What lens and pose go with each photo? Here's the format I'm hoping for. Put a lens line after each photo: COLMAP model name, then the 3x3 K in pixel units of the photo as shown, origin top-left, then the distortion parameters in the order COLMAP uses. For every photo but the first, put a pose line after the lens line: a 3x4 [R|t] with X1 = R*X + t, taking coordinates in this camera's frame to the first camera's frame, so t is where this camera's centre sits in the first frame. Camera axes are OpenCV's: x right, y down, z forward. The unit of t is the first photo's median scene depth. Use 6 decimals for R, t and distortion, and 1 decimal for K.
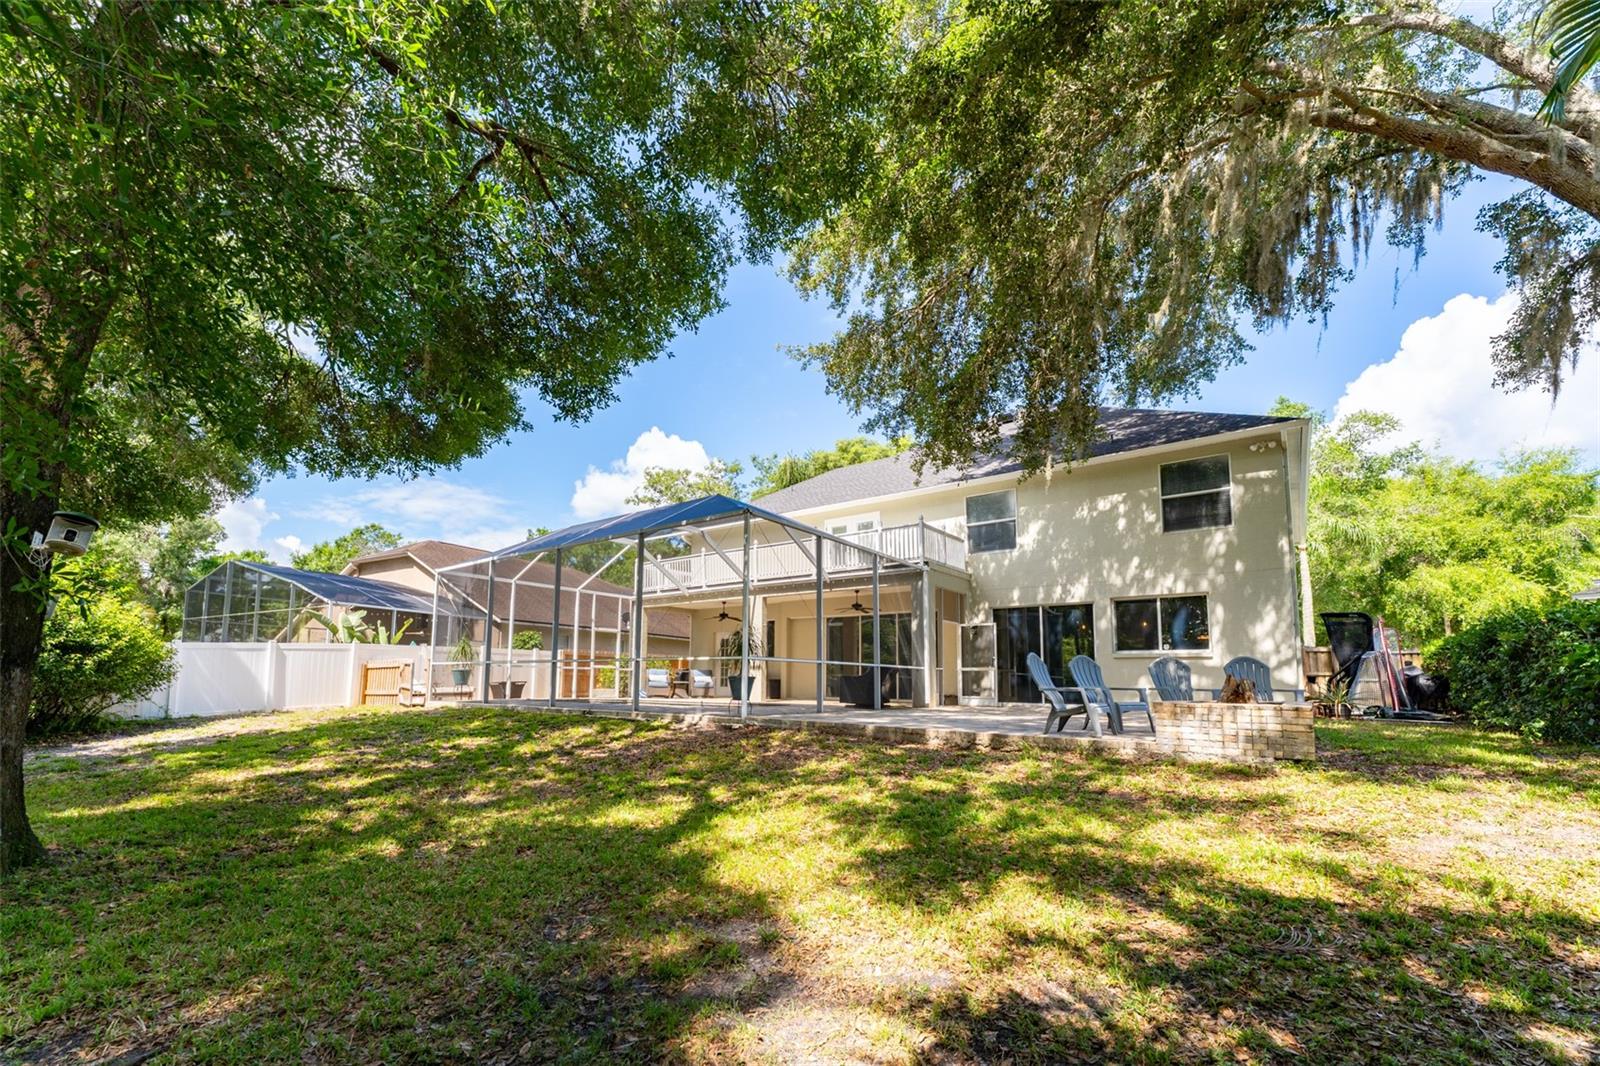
lens RADIAL K [[654.1, 0, 832.9], [0, 654.1, 623.4], [0, 0, 1]] dist [0.000597, 0.000301]
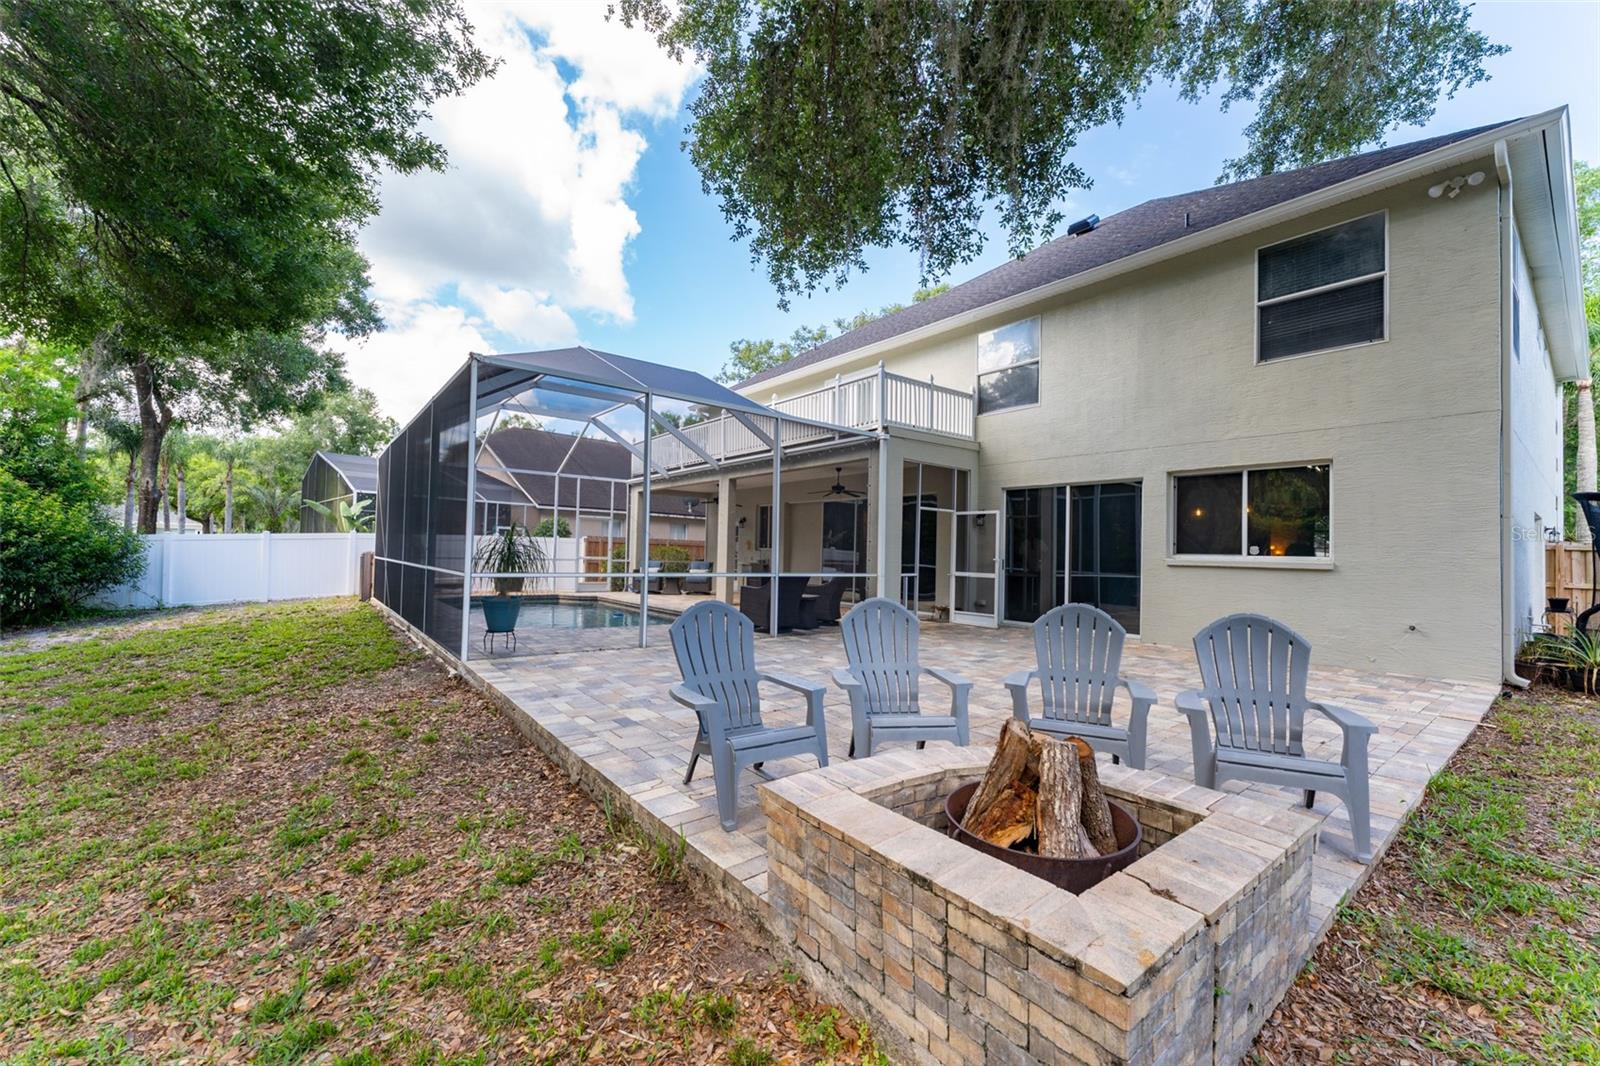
lens RADIAL K [[654.1, 0, 809.5], [0, 654.1, 533.4], [0, 0, 1]] dist [0.000597, 0.000301]
pose [[0.957372, 0.004069, -0.288828, 0.272218], [0.010513, 0.998748, 0.048916, -0.013225], [0.288666, -0.049867, 0.956130, 0.281479]]
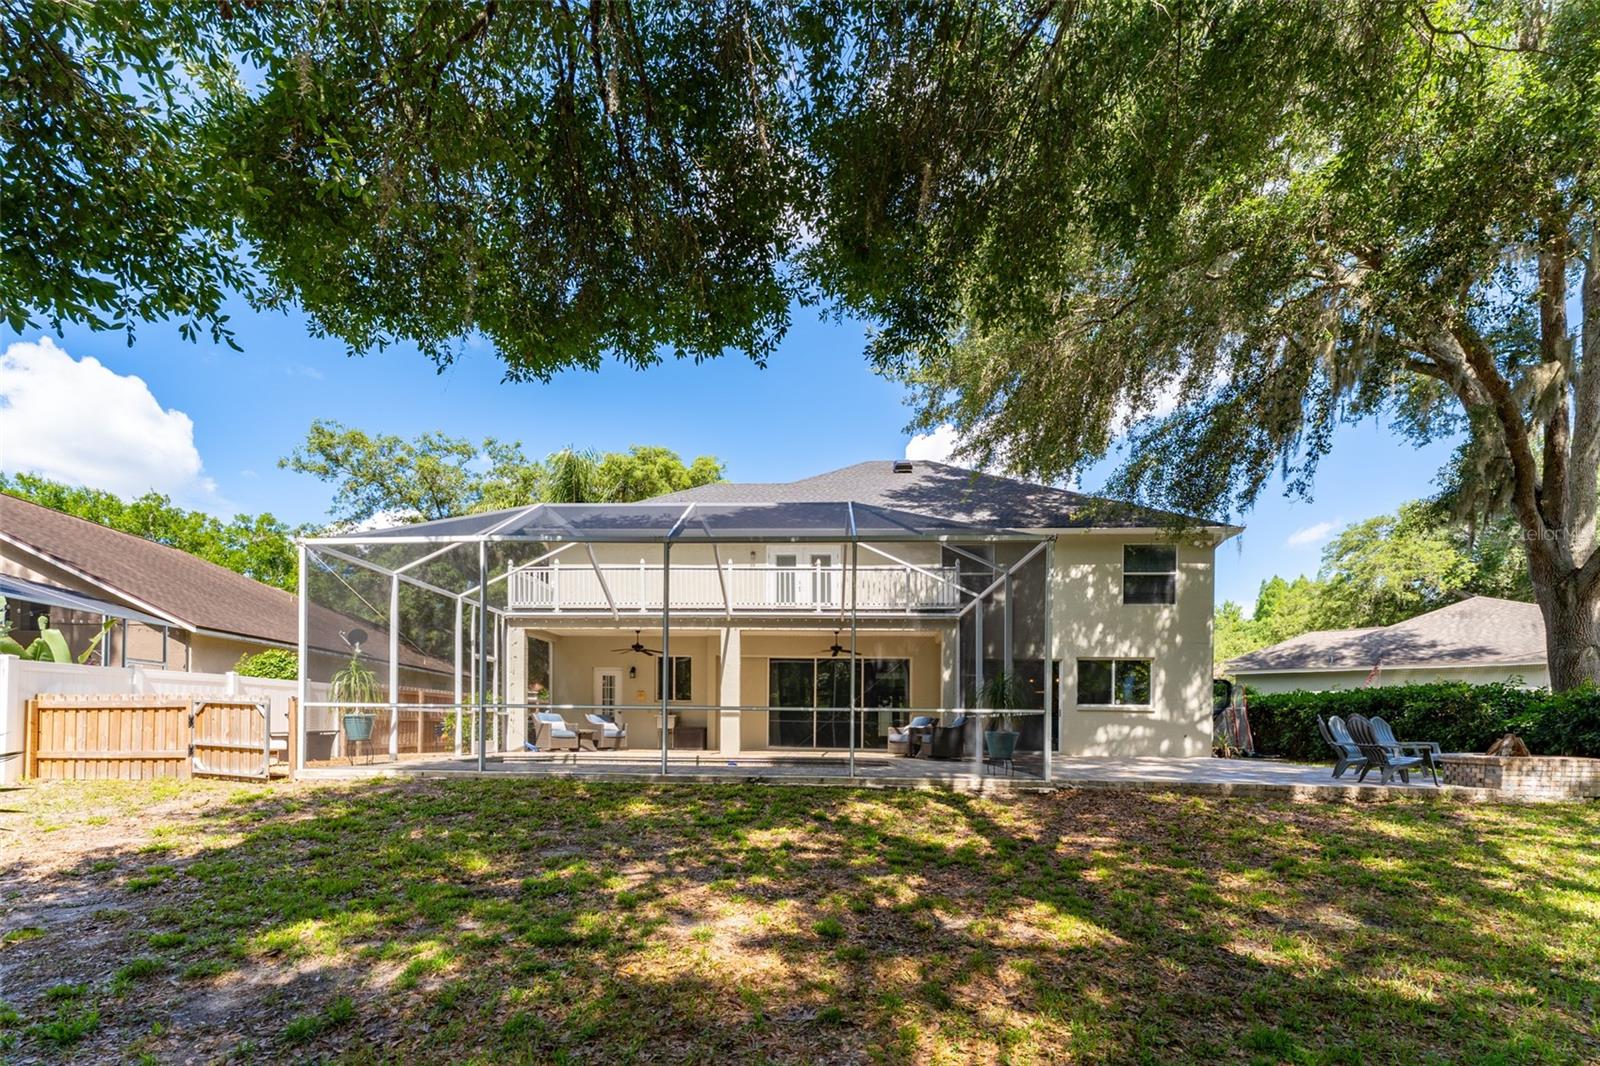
lens RADIAL K [[654.1, 0, 806.0], [0, 654.1, 720.5], [0, 0, 1]] dist [0.000597, 0.000301]
pose [[0.851171, 0.005288, 0.524862, -0.566112], [-0.051342, 0.995993, 0.073226, 0.010168], [-0.522371, -0.089275, 0.848032, 0.280251]]
